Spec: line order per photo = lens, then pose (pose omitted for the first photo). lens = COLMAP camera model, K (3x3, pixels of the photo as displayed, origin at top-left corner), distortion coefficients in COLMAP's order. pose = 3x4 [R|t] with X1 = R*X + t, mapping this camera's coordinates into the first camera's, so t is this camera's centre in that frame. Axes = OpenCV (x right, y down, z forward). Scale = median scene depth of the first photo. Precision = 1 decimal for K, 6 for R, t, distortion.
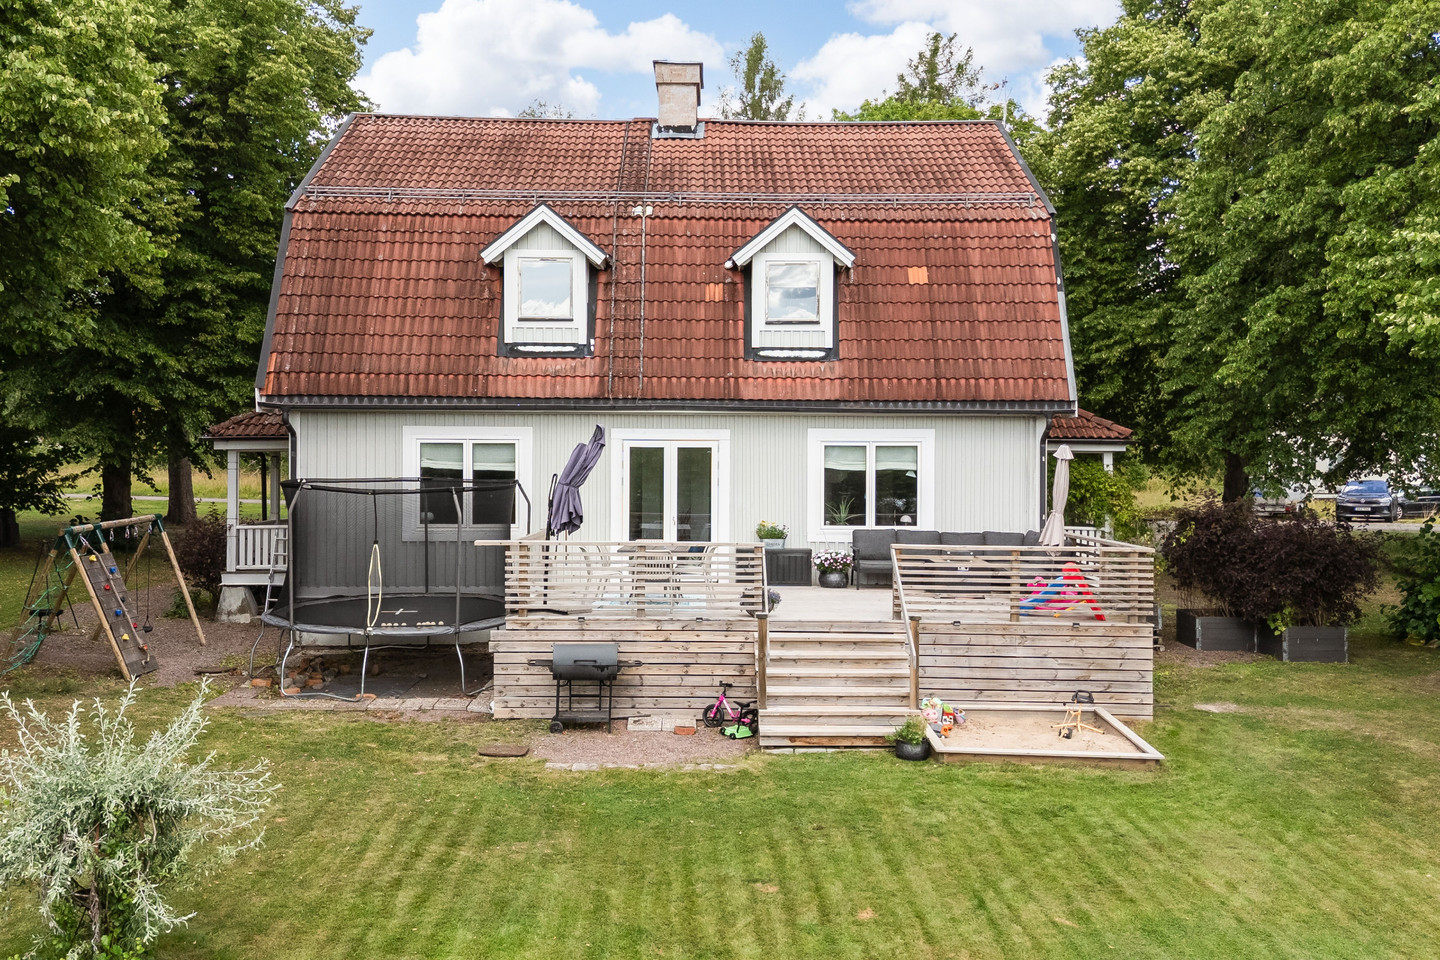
lens RADIAL K [[1261.9, 0, 719.1], [0, 1261.9, 477.4], [0, 0, 1]] dist [0.020967, -0.025504]
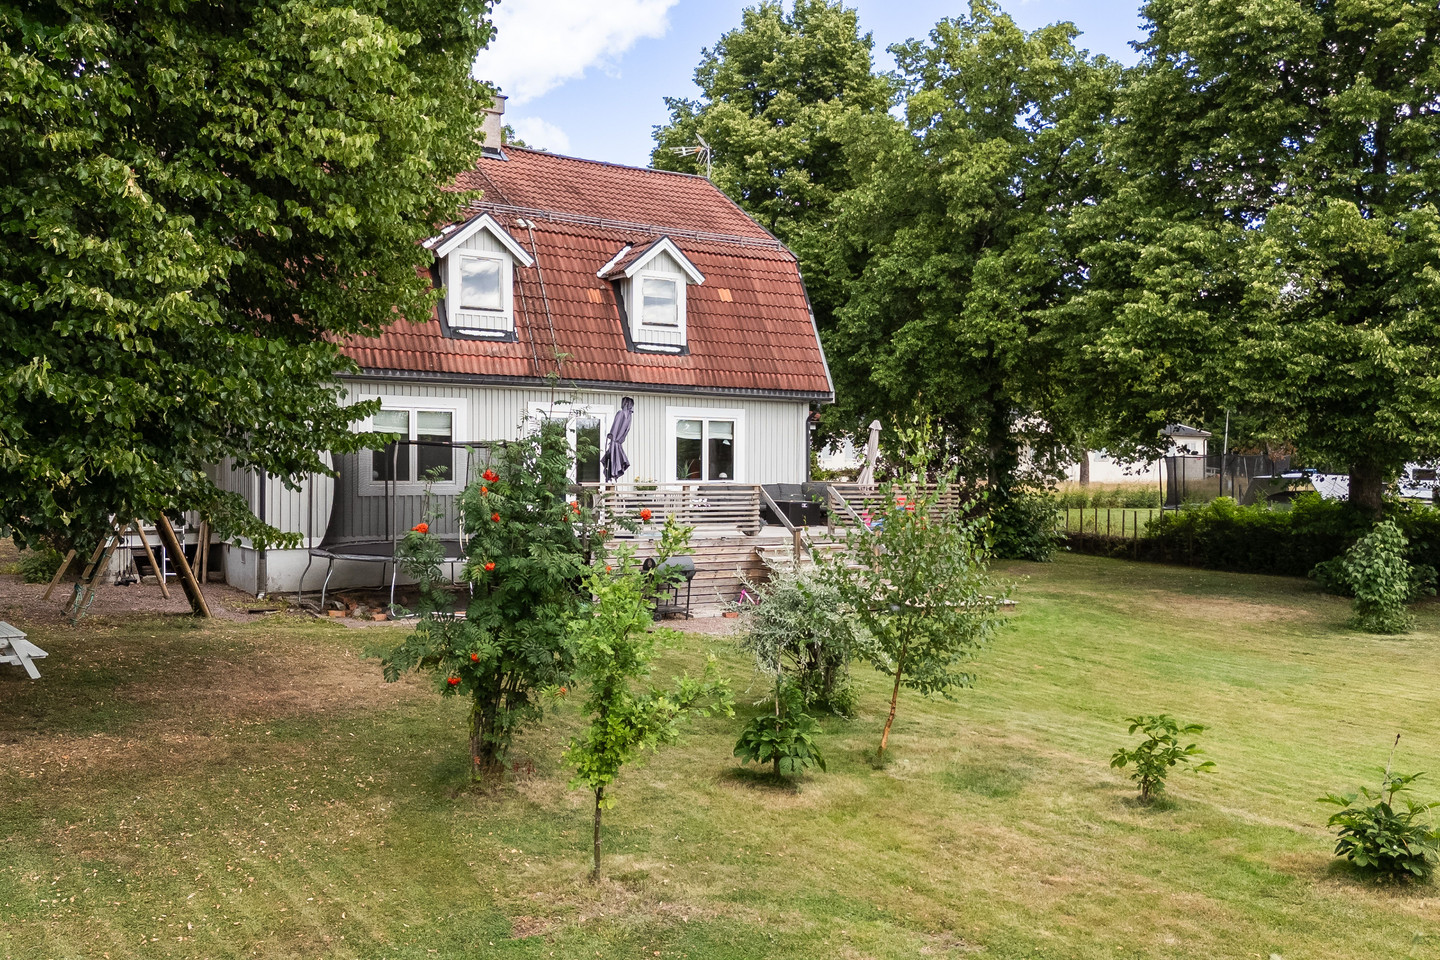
lens RADIAL K [[1261.9, 0, 722.5], [0, 1261.9, 476.5], [0, 0, 1]] dist [0.020967, -0.025504]
pose [[0.829705, -0.003511, 0.558191, -0.614904], [0.002988, 0.999994, 0.001848, 0.032039], [-0.558194, 0.000135, 0.829710, -0.118081]]
